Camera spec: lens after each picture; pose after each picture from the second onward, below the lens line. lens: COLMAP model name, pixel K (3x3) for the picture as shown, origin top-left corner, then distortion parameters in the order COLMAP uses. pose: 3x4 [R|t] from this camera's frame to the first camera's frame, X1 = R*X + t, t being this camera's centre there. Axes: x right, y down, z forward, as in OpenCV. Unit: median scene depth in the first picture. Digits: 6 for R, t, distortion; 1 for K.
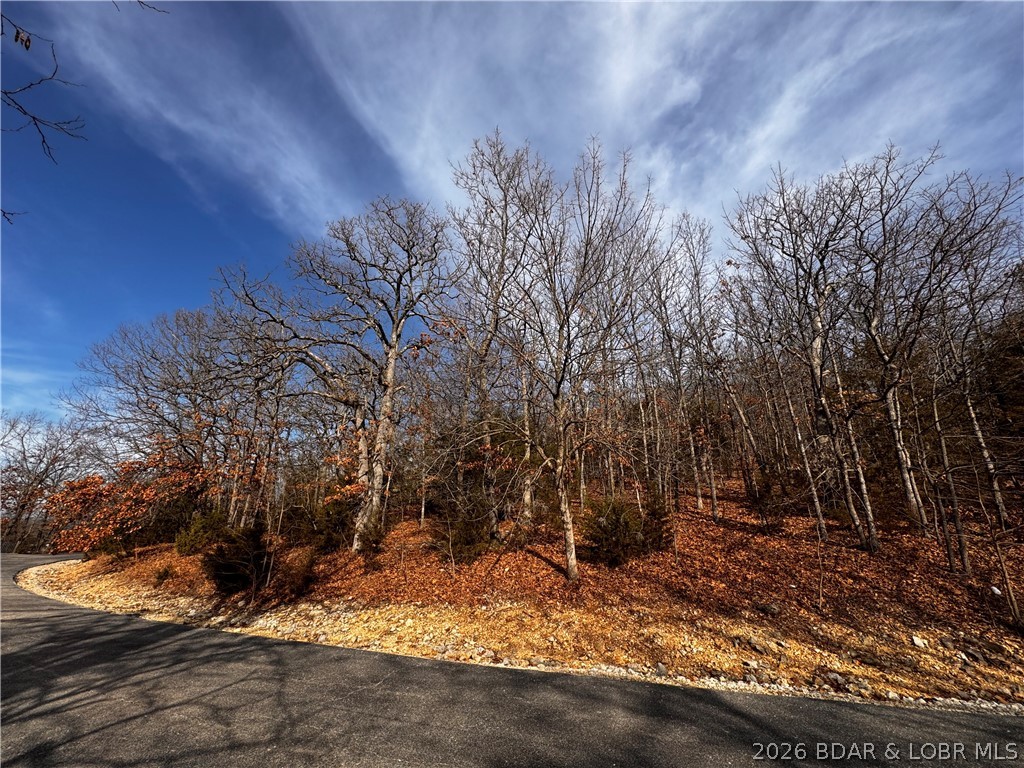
lens RADIAL K [[402.6, 0, 519.5], [0, 402.6, 371.7], [0, 0, 1]] dist [0.001677, 0.000490]
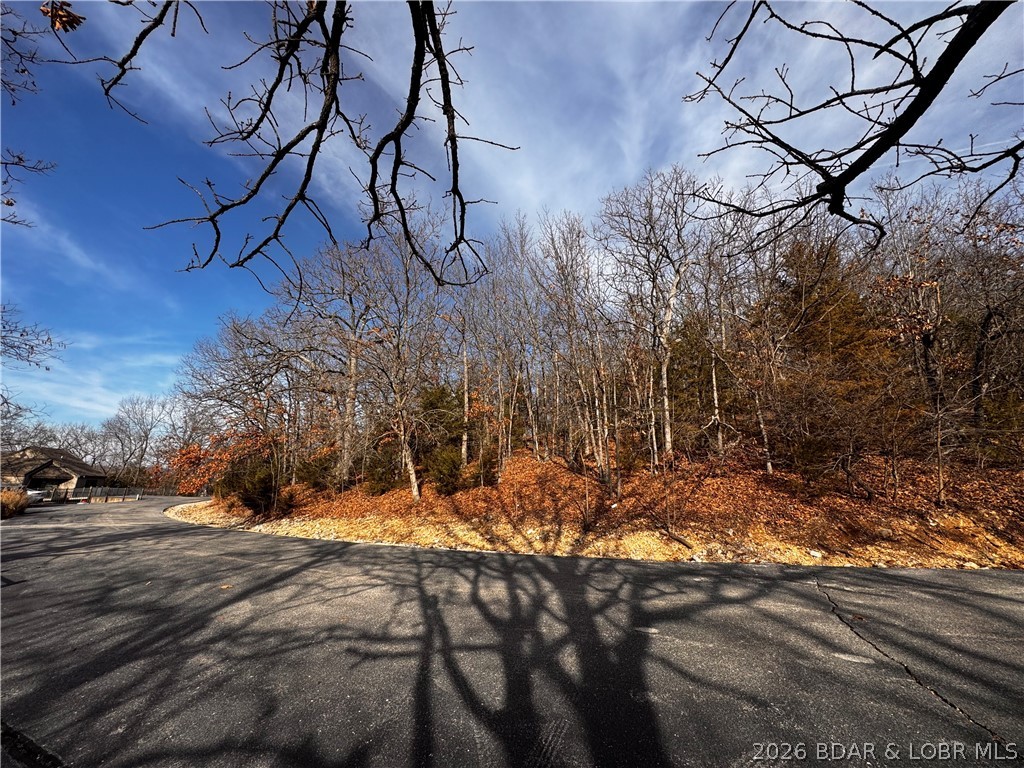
lens RADIAL K [[410.5, 0, 512.0], [0, 410.5, 384.0], [0, 0, 1]] dist [-0.001252, 0.000007]
pose [[0.975814, -0.070505, -0.206918, 0.129891], [0.104118, 0.982201, 0.156338, -0.025264], [0.192213, -0.174101, 0.965786, -0.063346]]
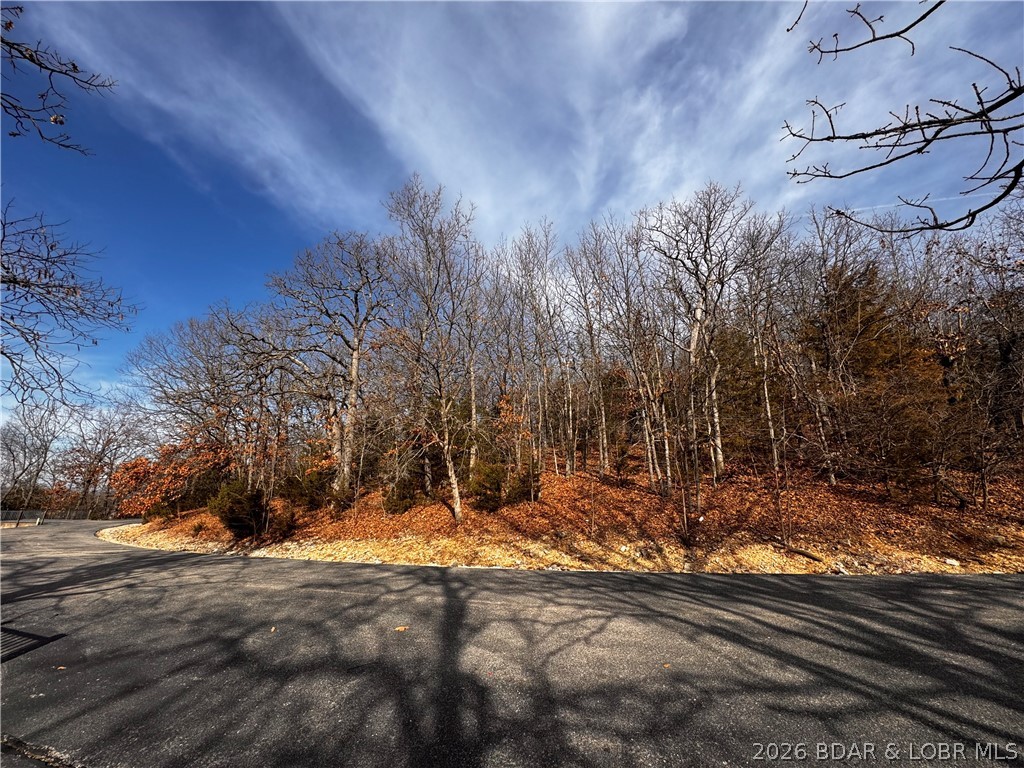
lens RADIAL K [[410.6, 0, 511.3], [0, 410.6, 385.2], [0, 0, 1]] dist [-0.000123, -0.000268]
pose [[0.996935, -0.047653, -0.062039, 0.063725], [0.055277, 0.990282, 0.127616, -0.021587], [0.055355, -0.130654, 0.989881, -0.057124]]
